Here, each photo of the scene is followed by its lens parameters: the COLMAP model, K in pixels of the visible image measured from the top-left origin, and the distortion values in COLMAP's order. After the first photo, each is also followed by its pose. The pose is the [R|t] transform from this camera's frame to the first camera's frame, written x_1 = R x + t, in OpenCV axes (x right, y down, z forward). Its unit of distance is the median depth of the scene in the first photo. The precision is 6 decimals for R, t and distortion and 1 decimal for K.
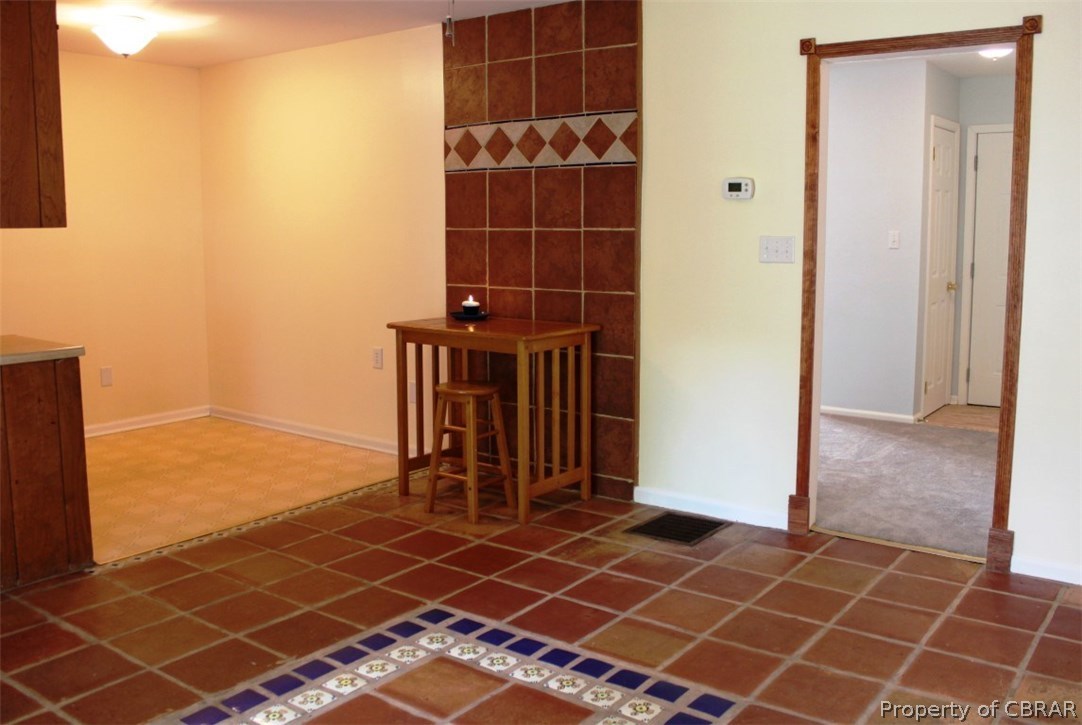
lens RADIAL K [[961.7, 0, 540.7], [0, 961.7, 358.1], [0, 0, 1]] dist [-0.101786, -0.004241]
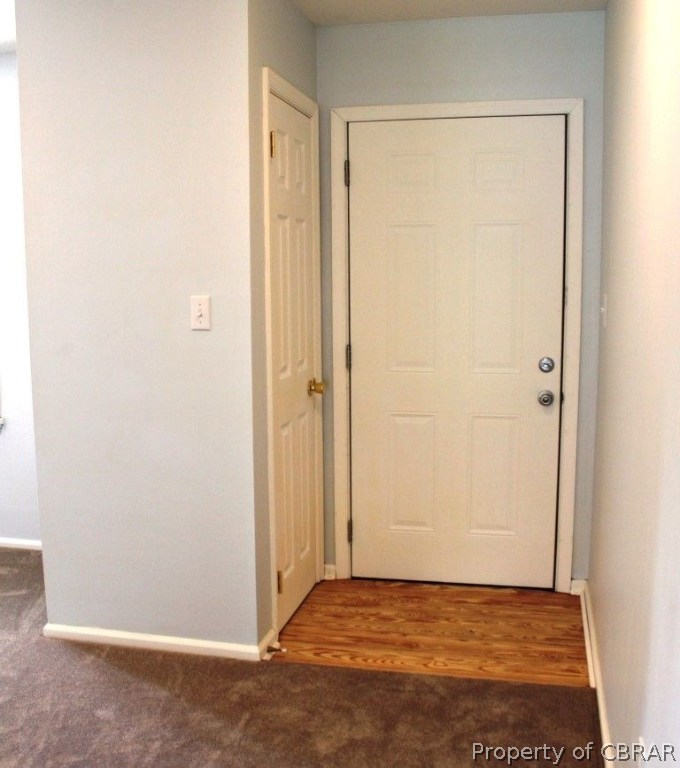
lens RADIAL K [[897.4, 0, 339.9], [0, 897.4, 384.6], [0, 0, 1]] dist [-0.038302, 0.000000]
pose [[0.909716, -0.047295, 0.412528, 0.228560], [0.054561, 0.998493, -0.005844, -0.075334], [-0.411630, 0.027824, 0.910926, 0.505740]]
